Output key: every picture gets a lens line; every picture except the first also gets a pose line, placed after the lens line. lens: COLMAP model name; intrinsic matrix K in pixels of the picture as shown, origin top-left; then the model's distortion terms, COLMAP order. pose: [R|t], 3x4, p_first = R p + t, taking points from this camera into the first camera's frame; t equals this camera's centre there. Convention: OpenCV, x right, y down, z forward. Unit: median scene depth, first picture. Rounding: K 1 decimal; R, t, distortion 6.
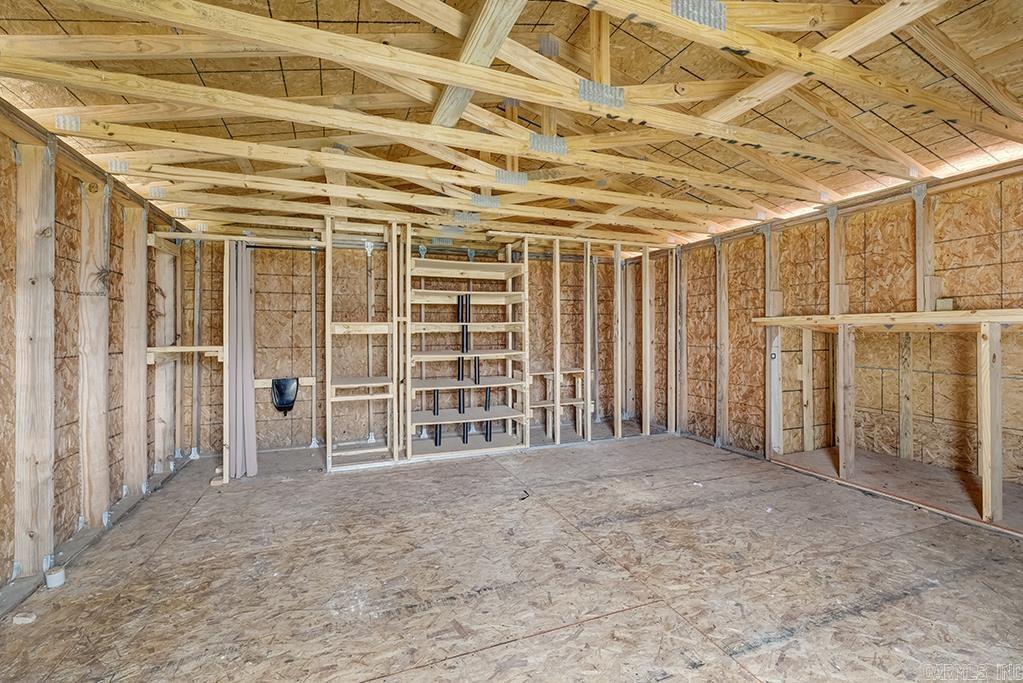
lens RADIAL K [[437.2, 0, 508.5], [0, 437.2, 333.7], [0, 0, 1]] dist [0.012609, -0.000105]
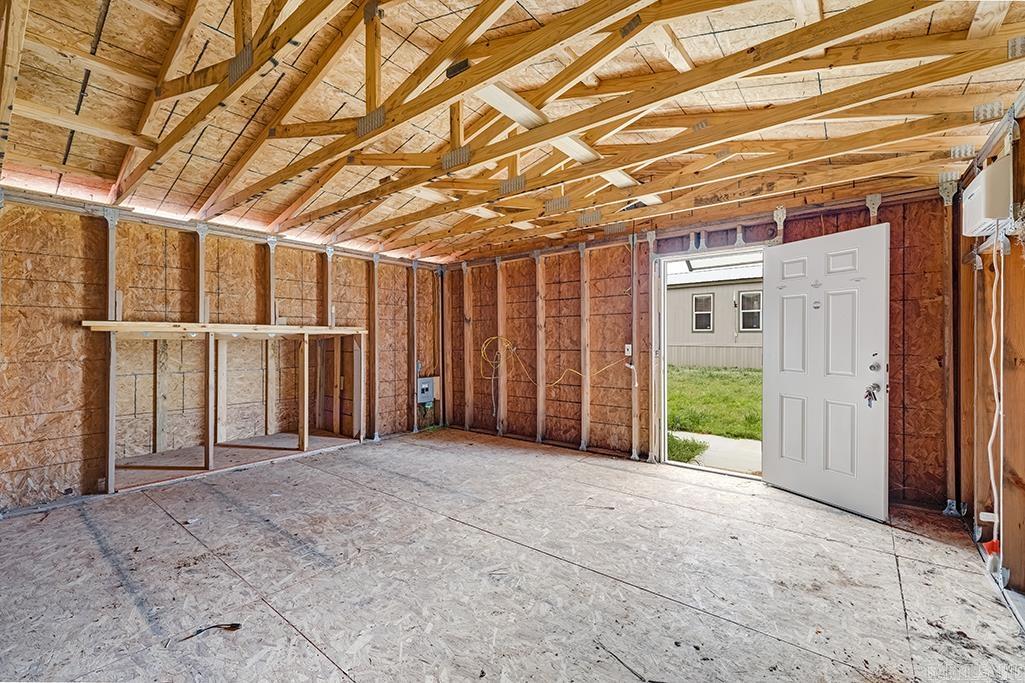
lens RADIAL K [[438.1, 0, 509.5], [0, 438.1, 333.7], [0, 0, 1]] dist [0.012609, -0.000105]
pose [[-0.496388, 0.017315, 0.867928, -0.713103], [0.006090, 0.999846, -0.016463, 0.006557], [-0.868079, -0.002886, -0.496417, 1.061131]]
